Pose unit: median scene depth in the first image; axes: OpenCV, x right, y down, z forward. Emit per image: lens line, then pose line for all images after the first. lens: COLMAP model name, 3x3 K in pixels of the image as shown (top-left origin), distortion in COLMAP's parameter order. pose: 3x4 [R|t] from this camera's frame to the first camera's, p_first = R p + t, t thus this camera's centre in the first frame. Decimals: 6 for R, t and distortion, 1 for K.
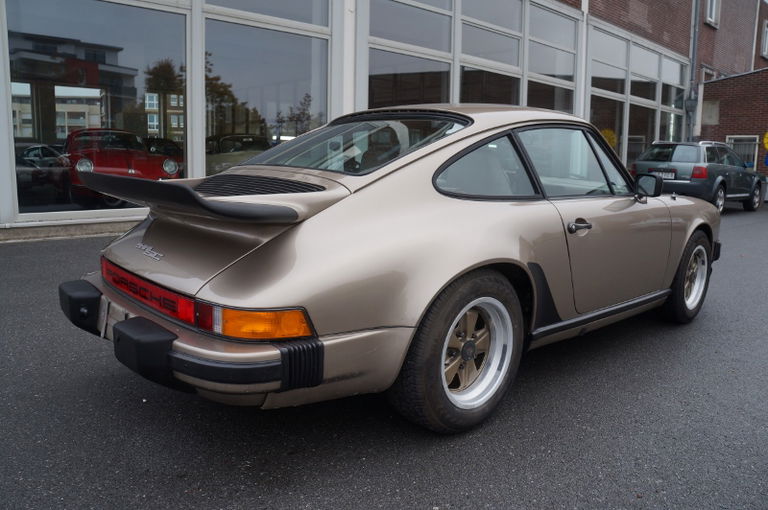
lens RADIAL K [[603.2, 0, 388.4], [0, 603.2, 258.1], [0, 0, 1]] dist [-0.182020, 0.128572]
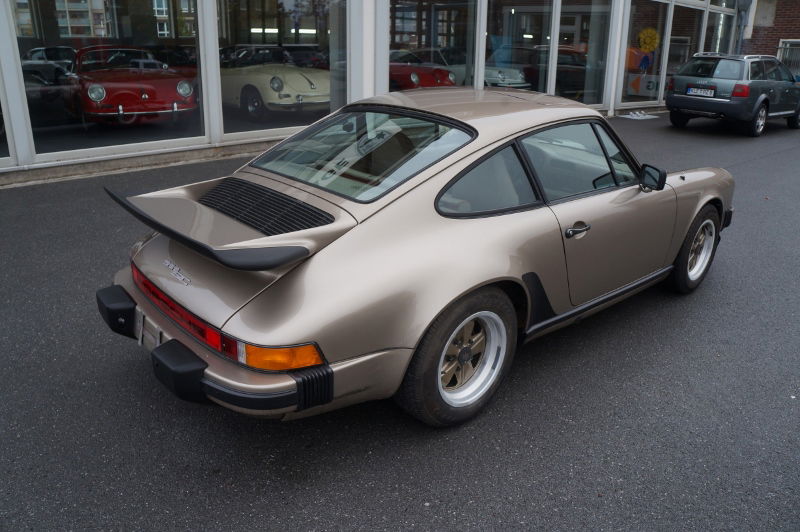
lens RADIAL K [[628.4, 0, 404.6], [0, 628.4, 269.2], [0, 0, 1]] dist [-0.182020, 0.128572]
pose [[0.999822, 0.008072, -0.017073, 0.035074], [-0.004697, 0.981924, 0.189216, -0.197123], [0.018292, -0.189102, 0.981787, -0.105928]]
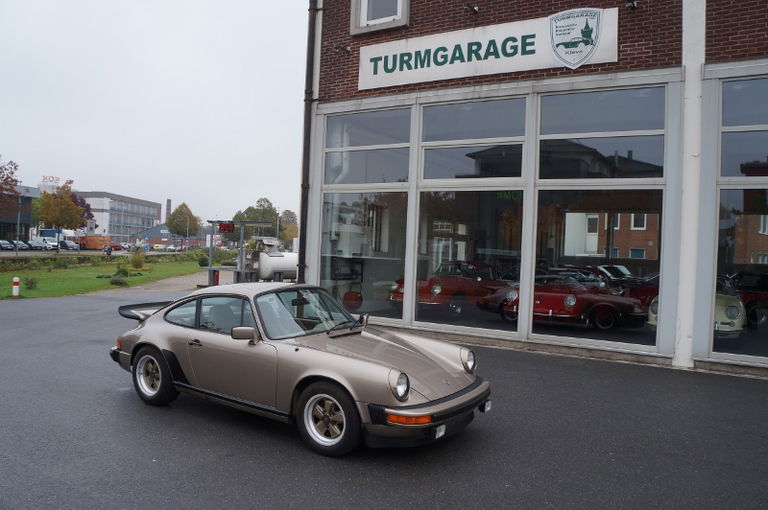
lens RADIAL K [[603.2, 0, 388.4], [0, 603.2, 258.1], [0, 0, 1]] dist [-0.182020, 0.128572]
pose [[0.244496, -0.000187, -0.969650, 2.643577], [-0.189752, 0.980656, -0.048035, -0.395984], [0.950903, 0.195737, 0.239731, 1.124743]]
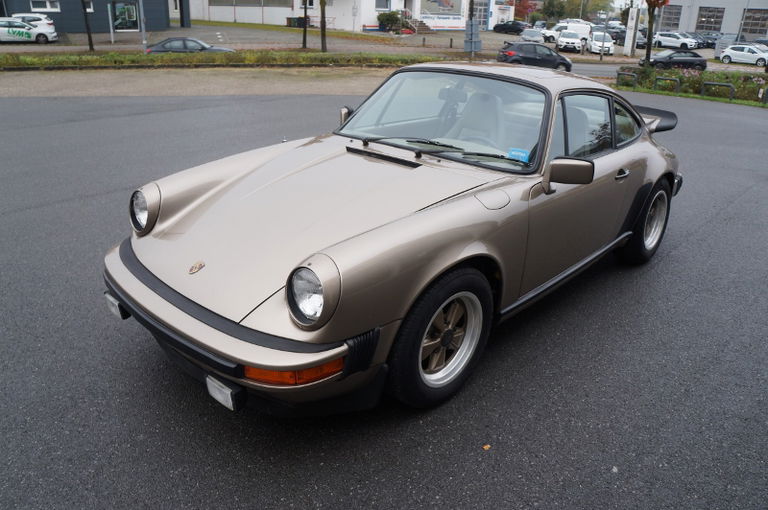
lens RADIAL K [[603.2, 0, 388.4], [0, 603.2, 258.1], [0, 0, 1]] dist [-0.182020, 0.128572]
pose [[-0.995881, -0.033425, -0.084285, 0.542818], [-0.073581, 0.841095, 0.535858, -0.661918], [0.052980, 0.539853, -0.840090, 2.660485]]
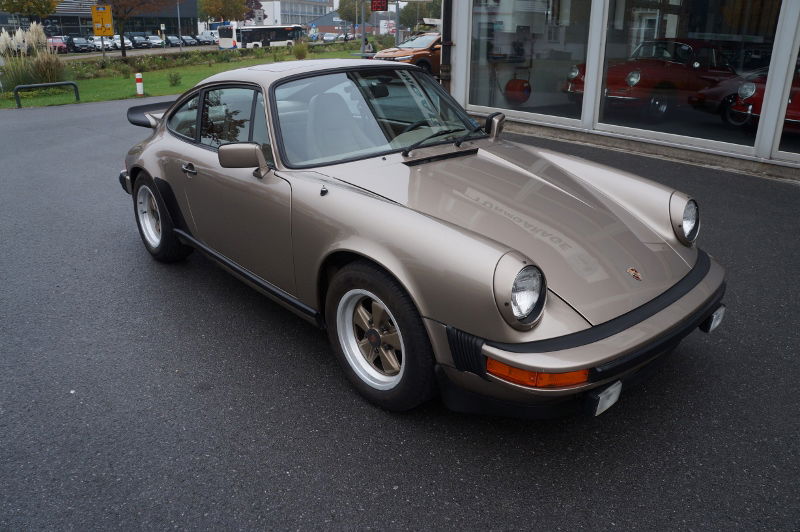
lens RADIAL K [[628.4, 0, 404.6], [0, 628.4, 269.2], [0, 0, 1]] dist [-0.182020, 0.128572]
pose [[-0.020769, 0.340364, -0.940064, 1.658147], [-0.174146, 0.924662, 0.338635, -0.388538], [0.984501, 0.170742, 0.040069, 1.477008]]
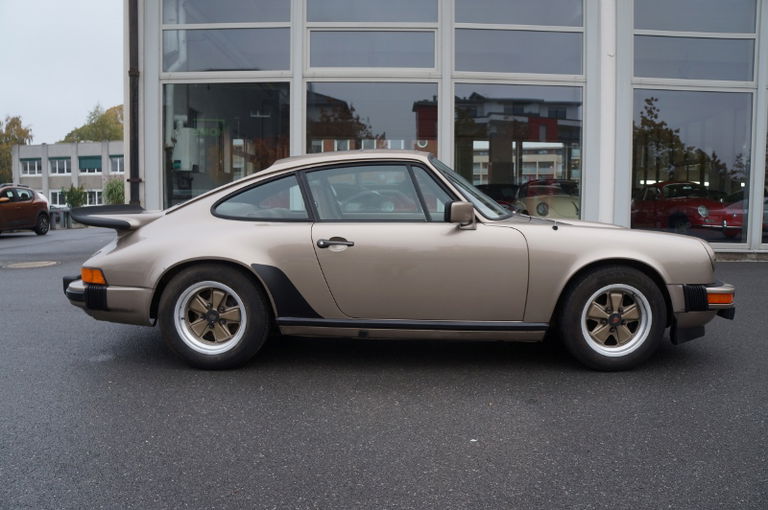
lens RADIAL K [[603.2, 0, 388.4], [0, 603.2, 258.1], [0, 0, 1]] dist [-0.182020, 0.128572]
pose [[0.719737, 0.047942, -0.692589, 1.317072], [-0.102583, 0.994006, -0.037797, 0.013801], [0.686626, 0.098251, 0.720341, 0.174782]]
